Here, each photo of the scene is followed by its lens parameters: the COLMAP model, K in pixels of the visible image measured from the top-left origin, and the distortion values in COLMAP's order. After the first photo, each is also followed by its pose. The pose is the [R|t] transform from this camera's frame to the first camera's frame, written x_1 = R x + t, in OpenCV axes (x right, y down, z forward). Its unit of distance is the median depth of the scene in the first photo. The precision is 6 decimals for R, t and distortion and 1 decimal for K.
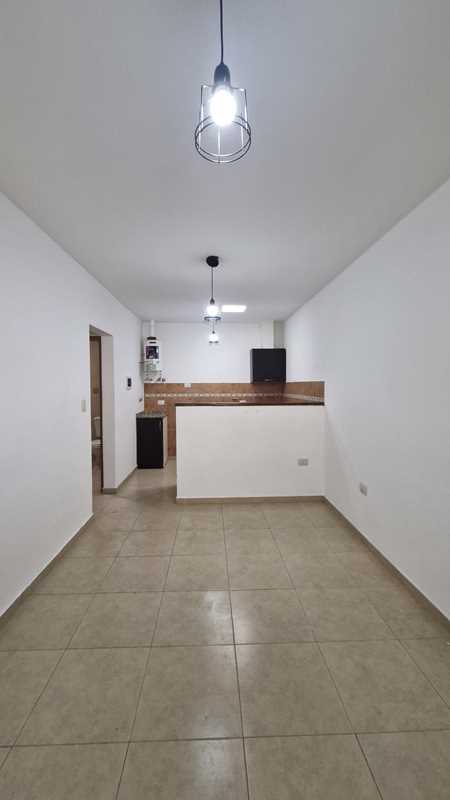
lens RADIAL K [[314.5, 0, 223.5], [0, 314.5, 399.0], [0, 0, 1]] dist [0.015618, 0.000373]
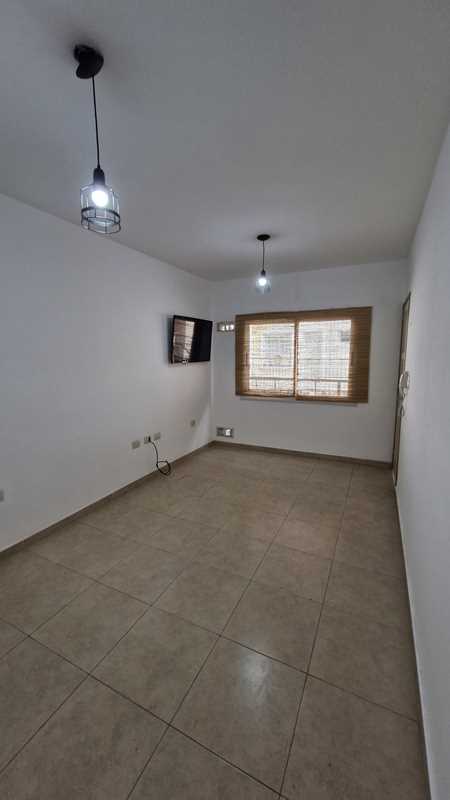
lens RADIAL K [[314.5, 0, 220.5], [0, 314.5, 397.0], [0, 0, 1]] dist [0.015618, 0.000373]
pose [[-0.877264, -0.057180, 0.476590, -0.217607], [0.031917, 0.983734, 0.176776, -0.043754], [-0.478945, 0.170290, -0.861169, 0.722593]]
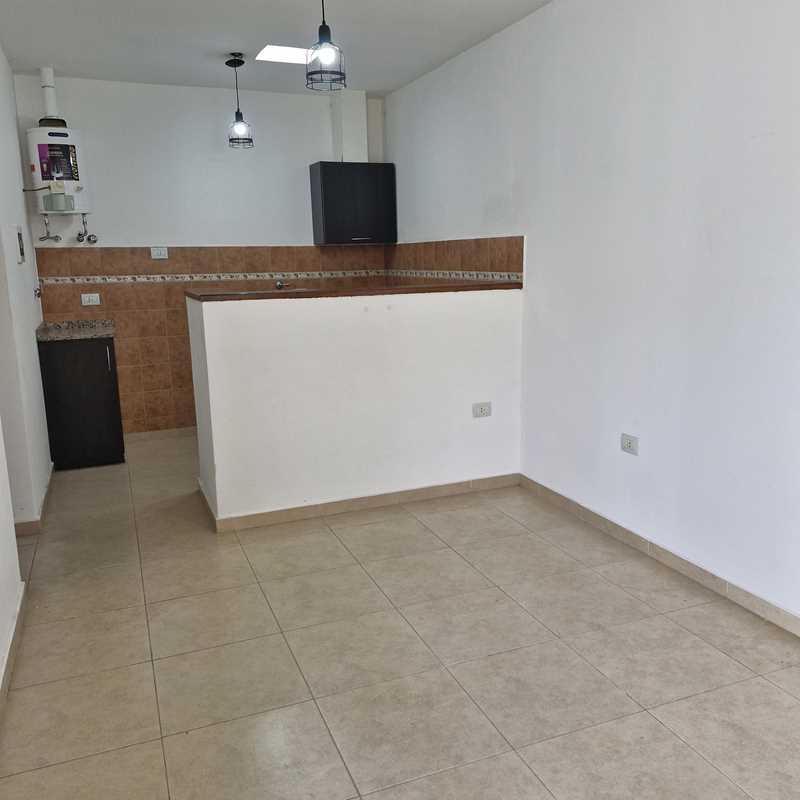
lens RADIAL K [[733.3, 0, 407.4], [0, 733.3, 399.6], [0, 0, 1]] dist [0.077923, -0.023799]
pose [[0.938629, -0.083220, 0.334740, -0.158362], [0.033674, 0.987932, 0.151186, 0.008382], [-0.343282, -0.130635, 0.930103, 0.002669]]
